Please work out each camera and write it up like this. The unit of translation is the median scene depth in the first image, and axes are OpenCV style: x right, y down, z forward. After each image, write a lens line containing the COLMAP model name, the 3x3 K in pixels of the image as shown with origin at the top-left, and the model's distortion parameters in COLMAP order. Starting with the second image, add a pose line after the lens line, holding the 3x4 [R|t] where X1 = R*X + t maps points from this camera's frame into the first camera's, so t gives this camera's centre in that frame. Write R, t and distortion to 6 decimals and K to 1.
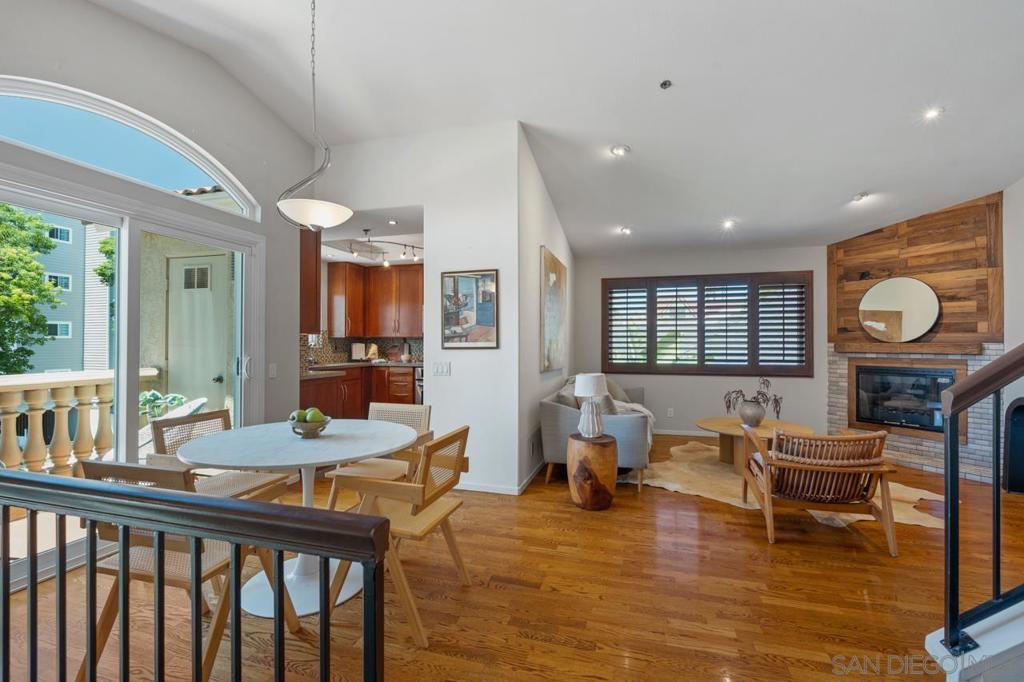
lens RADIAL K [[450.0, 0, 512.0], [0, 450.0, 341.0], [0, 0, 1]] dist [-0.003100, -0.000412]
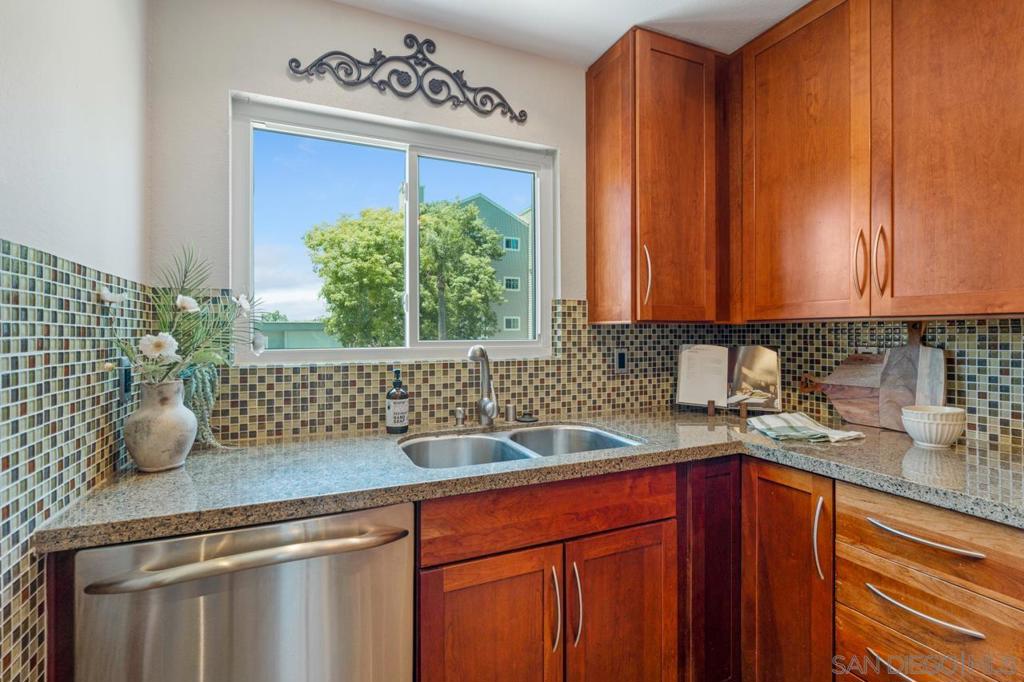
lens RADIAL K [[470.6, 0, 512.6], [0, 470.6, 333.5], [0, 0, 1]] dist [-0.003107, -0.000061]
pose [[0.648989, -0.001803, -0.760796, -0.311616], [0.004834, 0.999987, 0.001753, -0.004443], [0.760782, -0.004815, 0.648989, 1.140213]]
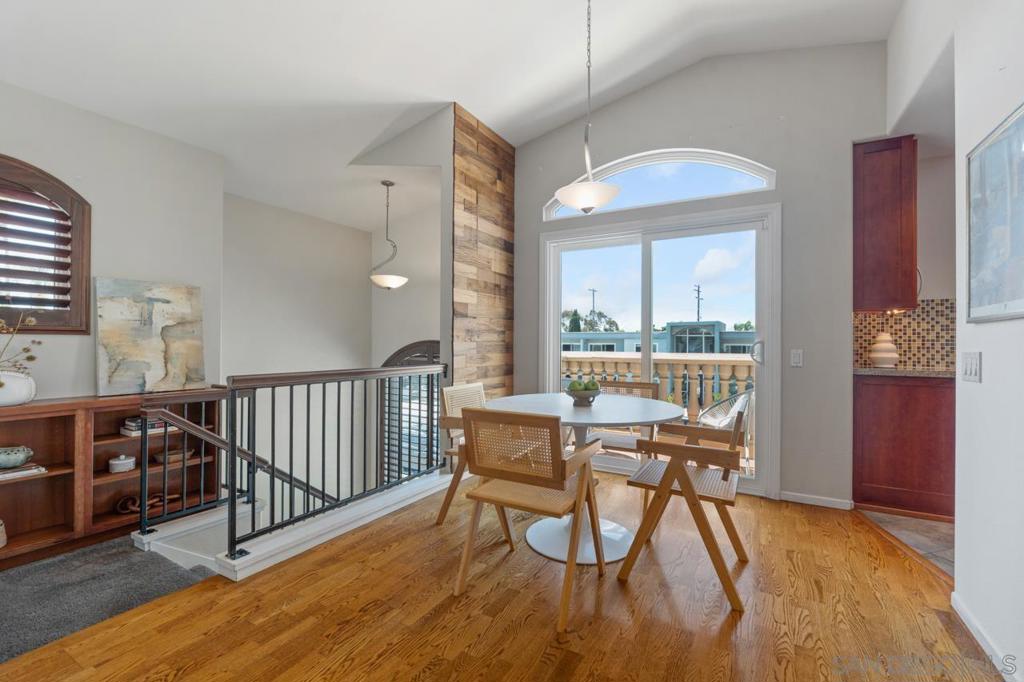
lens RADIAL K [[452.1, 0, 512.0], [0, 452.1, 341.0], [0, 0, 1]] dist [-0.000995, -0.000686]
pose [[-0.234855, -0.005580, -0.972014, 0.338483], [-0.000473, 0.999984, -0.005626, 0.033495], [0.972030, -0.000861, -0.234854, 0.566628]]
